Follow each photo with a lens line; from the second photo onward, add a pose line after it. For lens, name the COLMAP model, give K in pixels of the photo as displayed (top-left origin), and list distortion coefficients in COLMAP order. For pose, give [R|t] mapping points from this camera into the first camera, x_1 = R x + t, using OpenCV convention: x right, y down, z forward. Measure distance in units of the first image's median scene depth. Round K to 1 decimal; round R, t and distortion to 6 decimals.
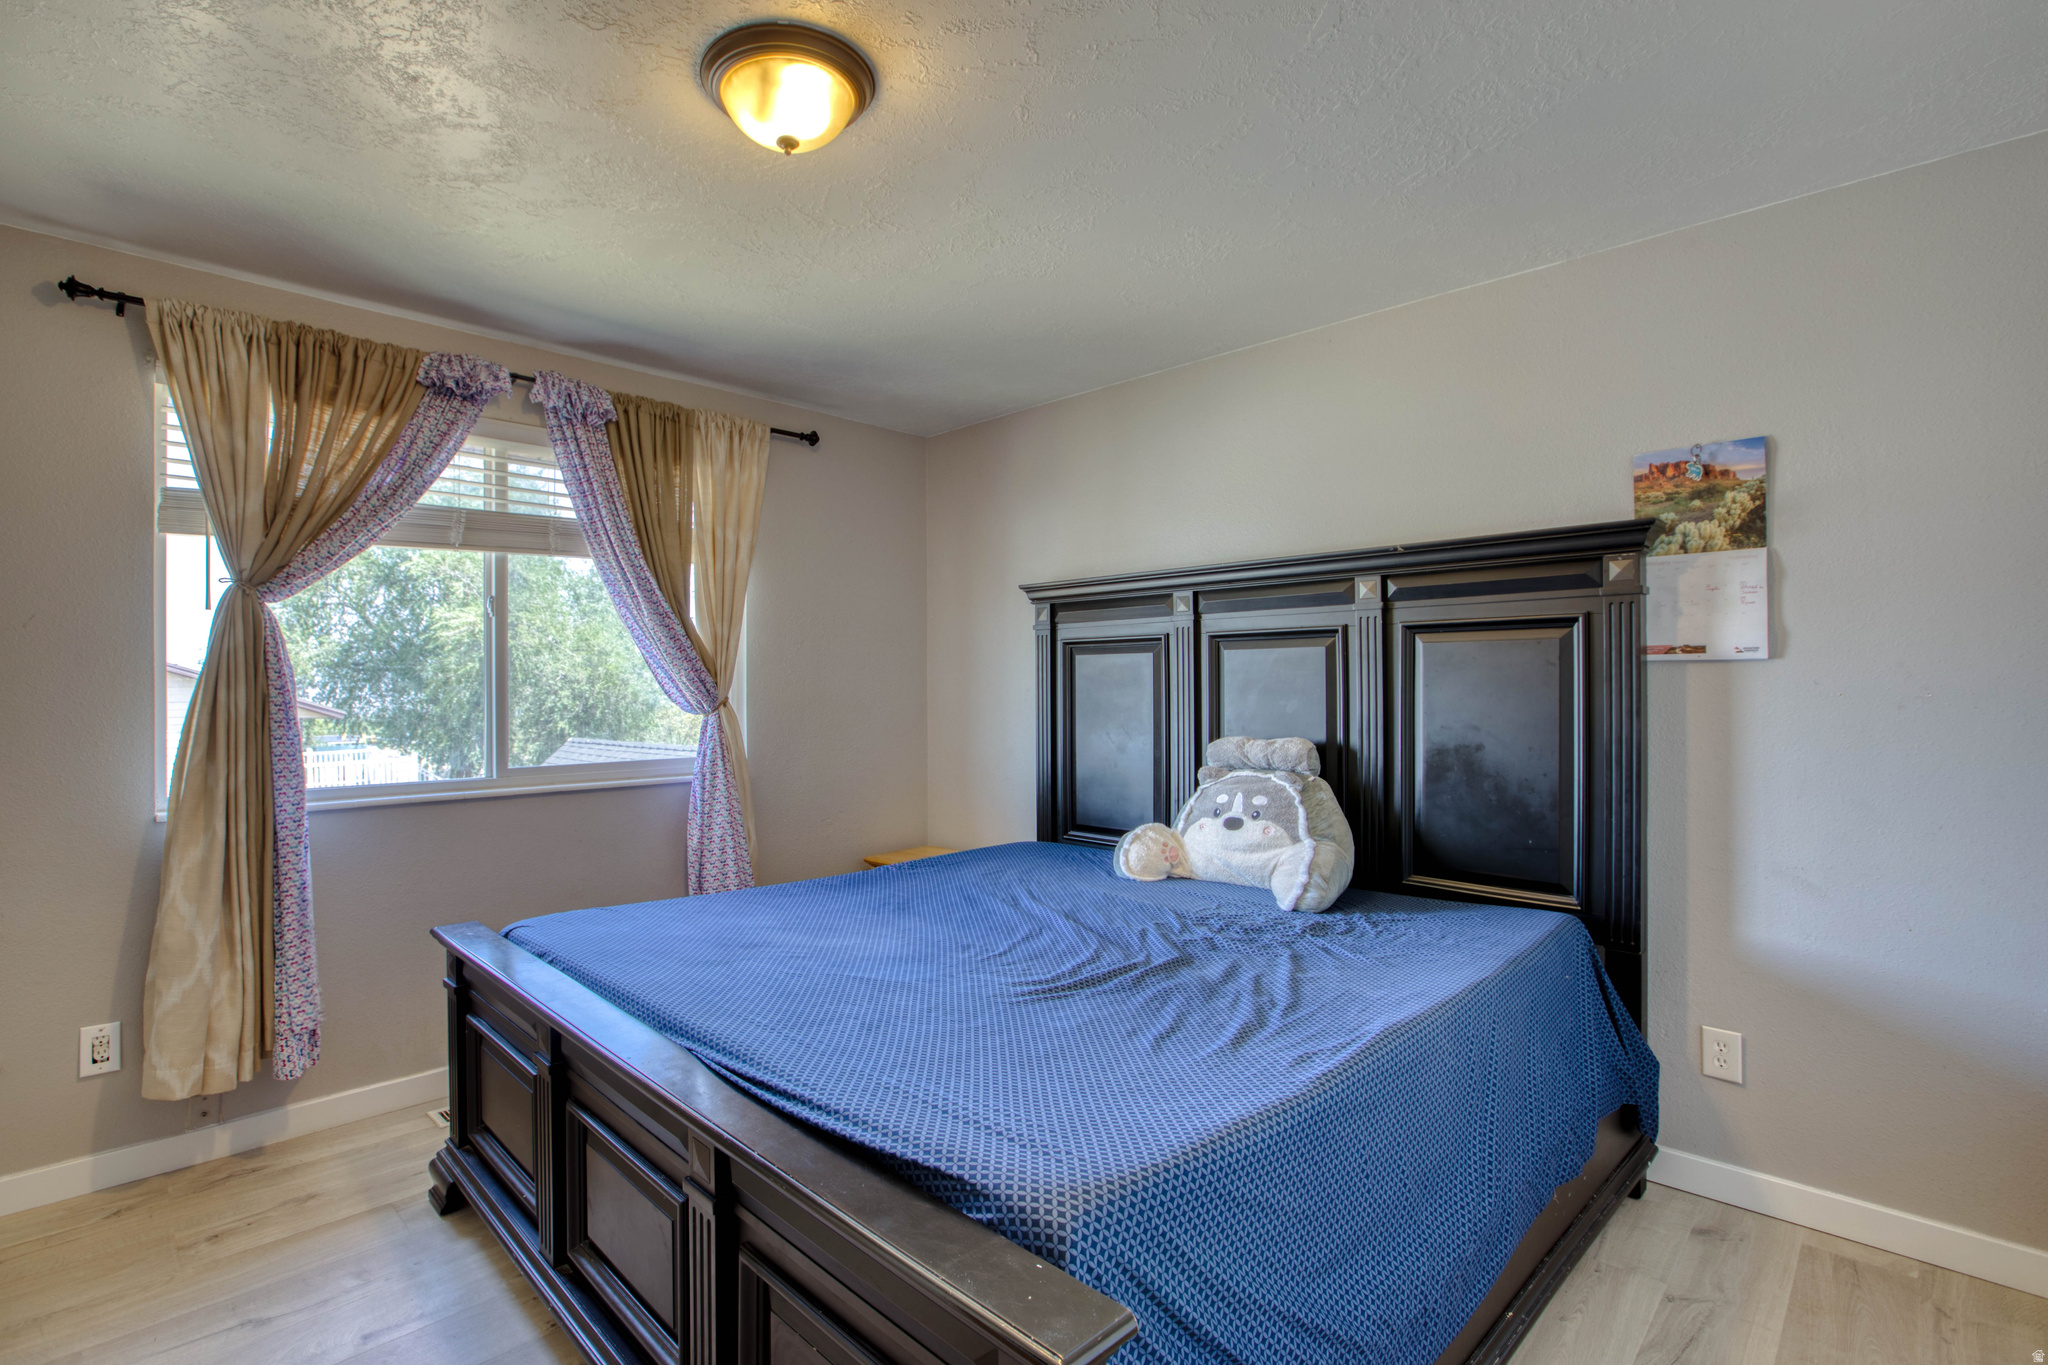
lens RADIAL K [[933.2, 0, 1020.7], [0, 933.2, 686.4], [0, 0, 1]] dist [-0.062437, 0.024565]
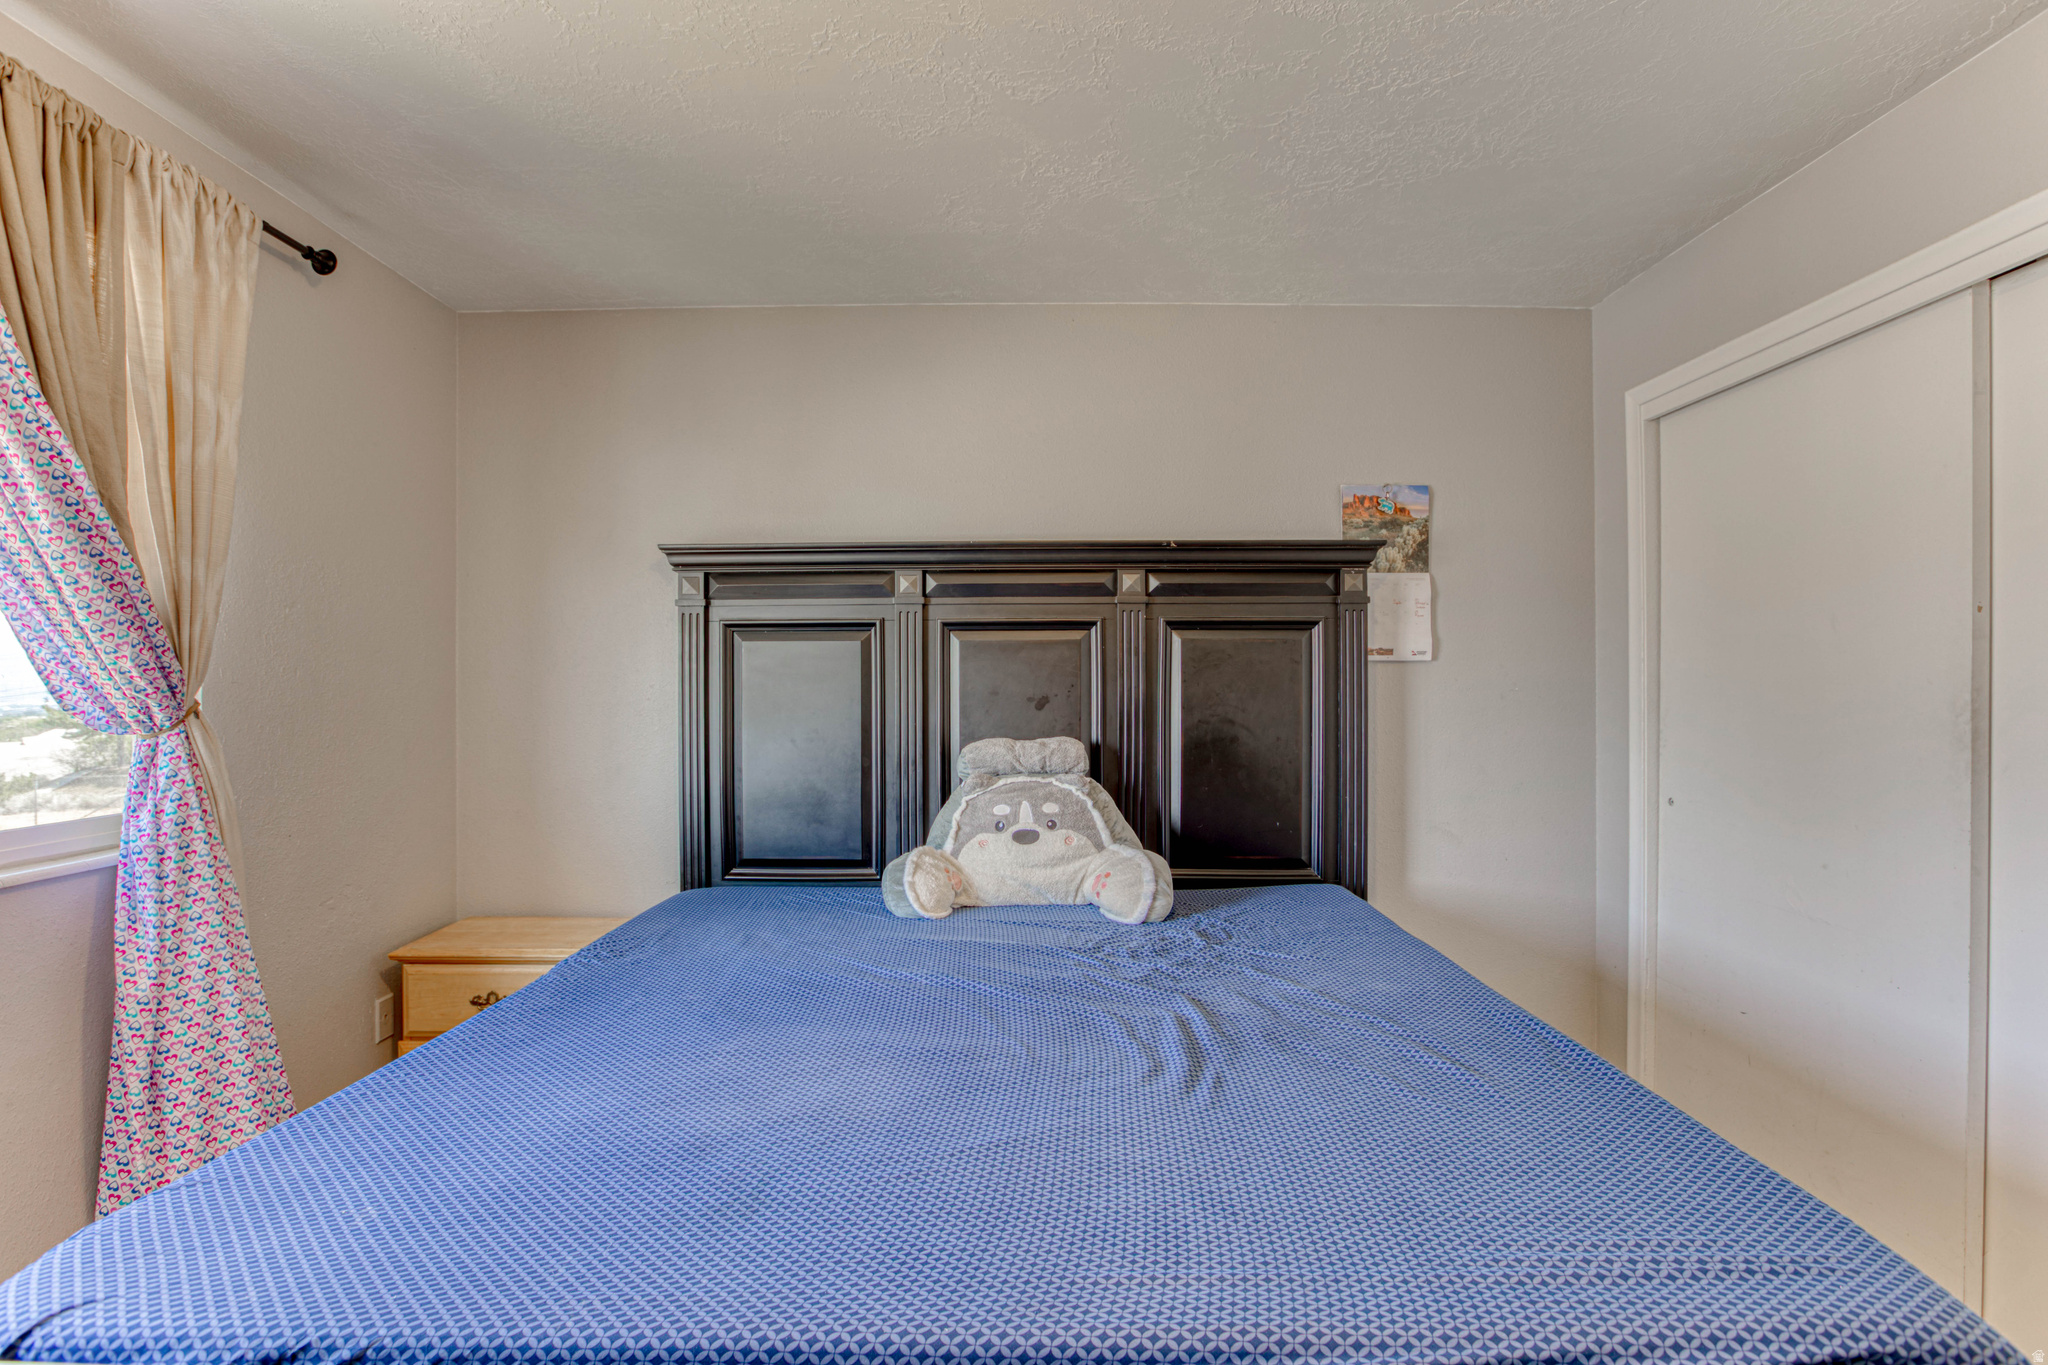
lens RADIAL K [[944.5, 0, 1024.0], [0, 944.5, 682.5], [0, 0, 1]] dist [-0.069338, 0.029961]
pose [[0.727963, 0.002170, 0.685613, -0.378903], [-0.000378, 0.999996, -0.002764, 0.003264], [-0.685616, 0.001752, 0.727961, 0.339911]]
